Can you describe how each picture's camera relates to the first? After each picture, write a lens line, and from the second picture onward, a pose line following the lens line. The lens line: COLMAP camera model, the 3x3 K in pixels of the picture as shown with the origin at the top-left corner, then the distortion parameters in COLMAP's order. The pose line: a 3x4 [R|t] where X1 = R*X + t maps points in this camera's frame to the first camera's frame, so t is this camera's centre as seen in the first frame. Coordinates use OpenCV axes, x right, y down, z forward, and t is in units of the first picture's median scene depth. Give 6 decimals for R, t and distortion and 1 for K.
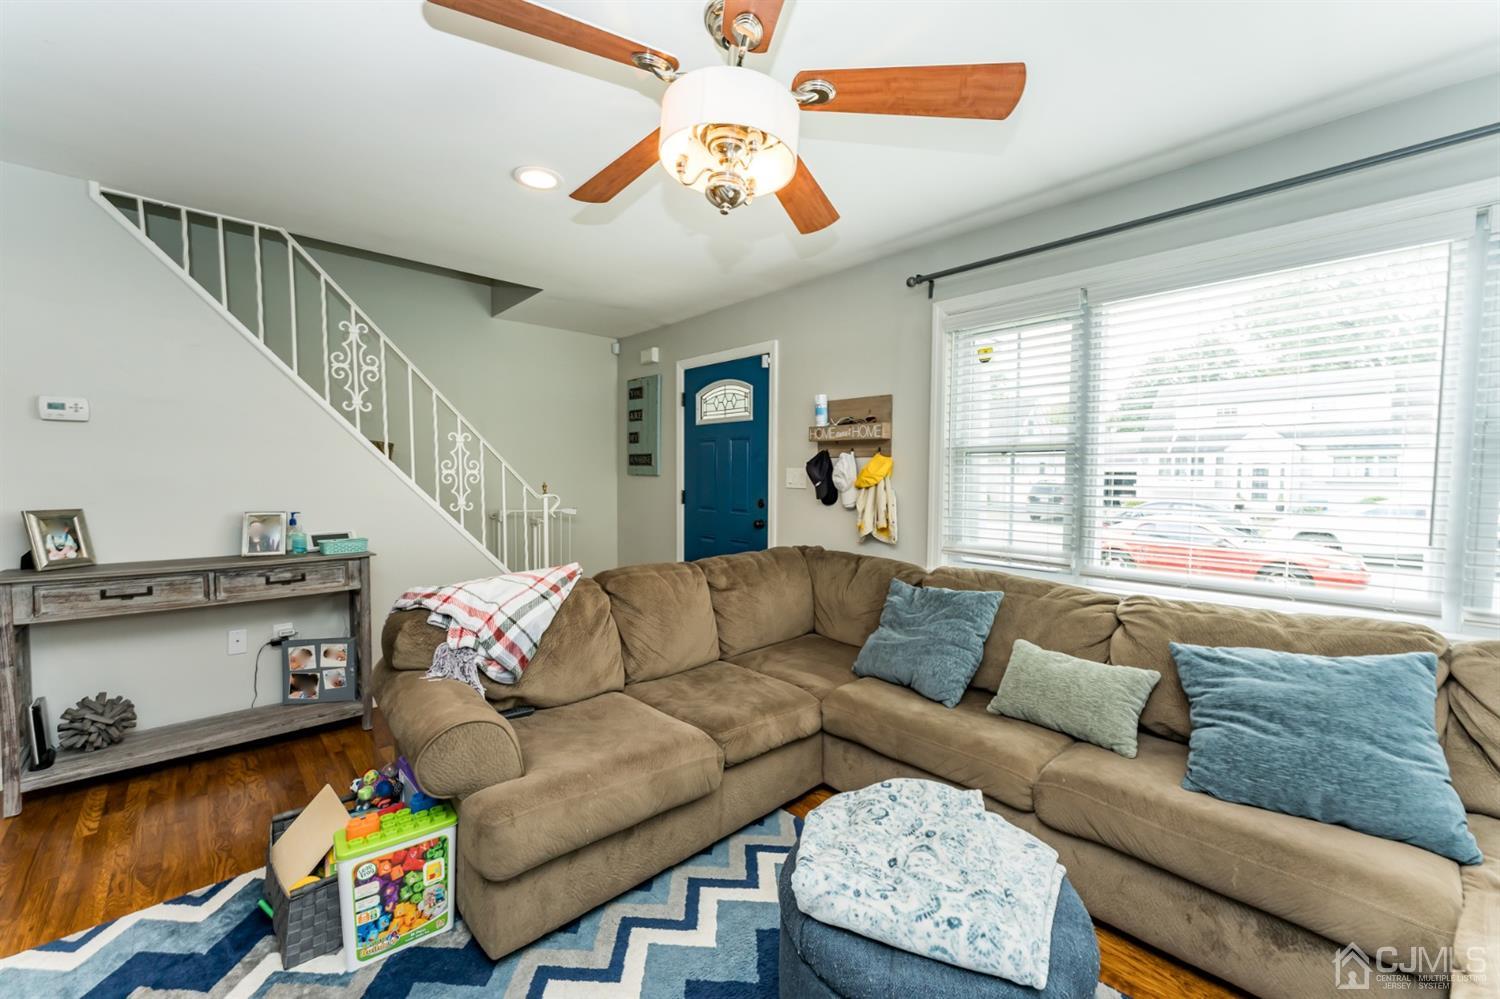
lens RADIAL K [[596.7, 0, 743.7], [0, 596.7, 503.7], [0, 0, 1]] dist [0.002921, -0.001255]
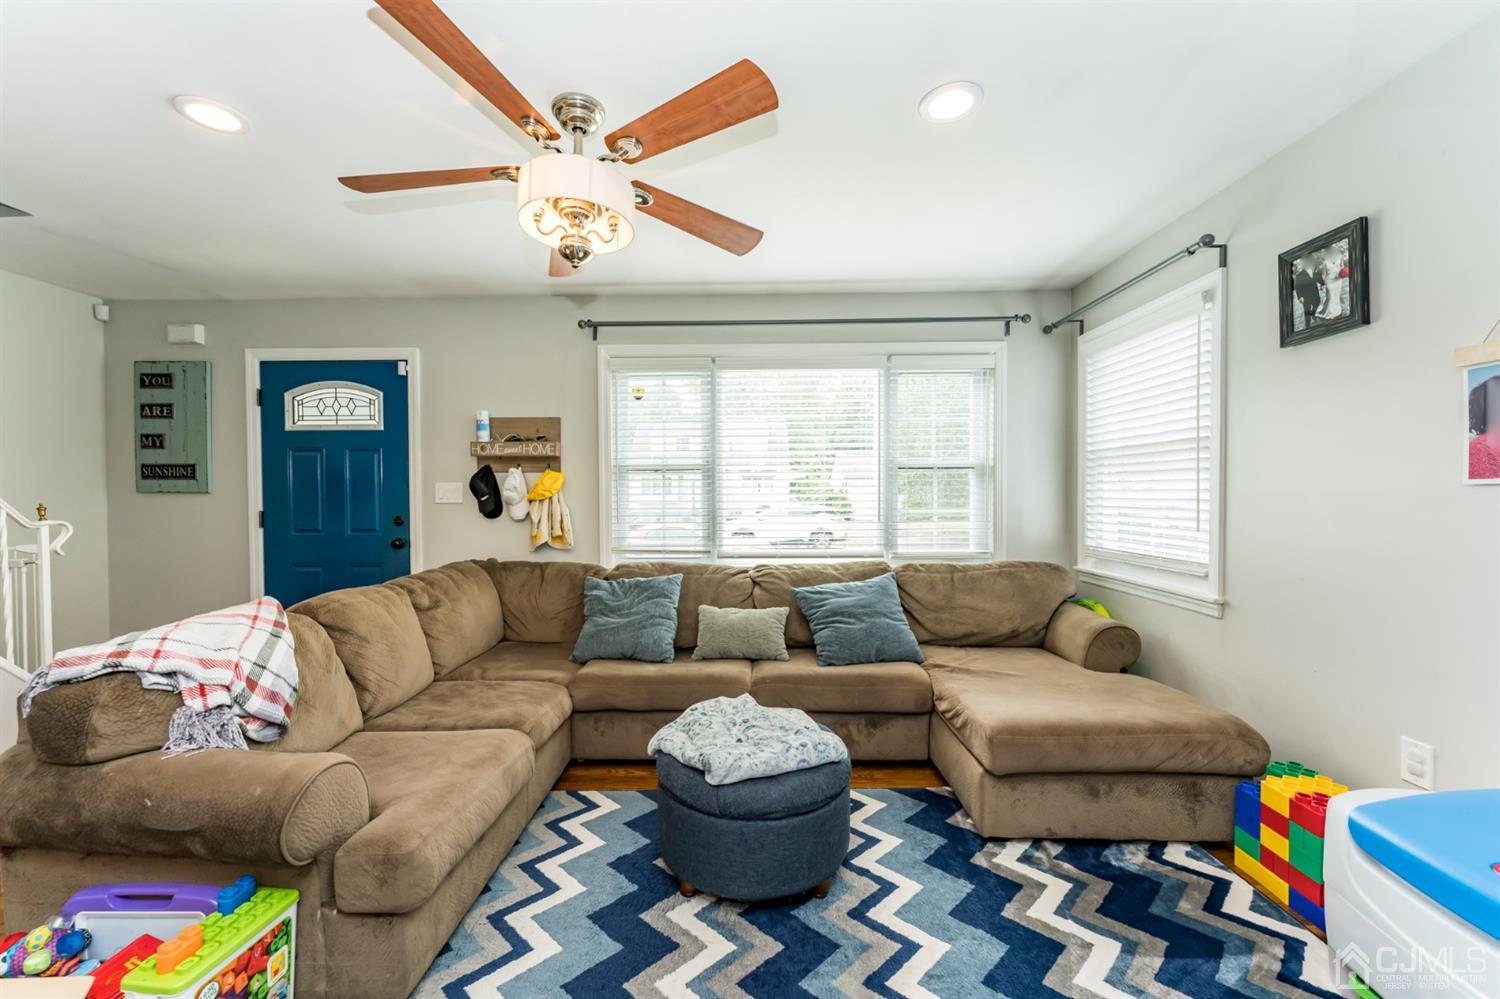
lens RADIAL K [[596.7, 0, 744.6], [0, 596.7, 503.6], [0, 0, 1]] dist [0.002921, -0.001255]
pose [[0.693757, -0.021604, 0.719885, -0.334798], [0.044107, 0.998948, -0.012527, 0.009725], [-0.718857, 0.040443, 0.693981, -0.030280]]
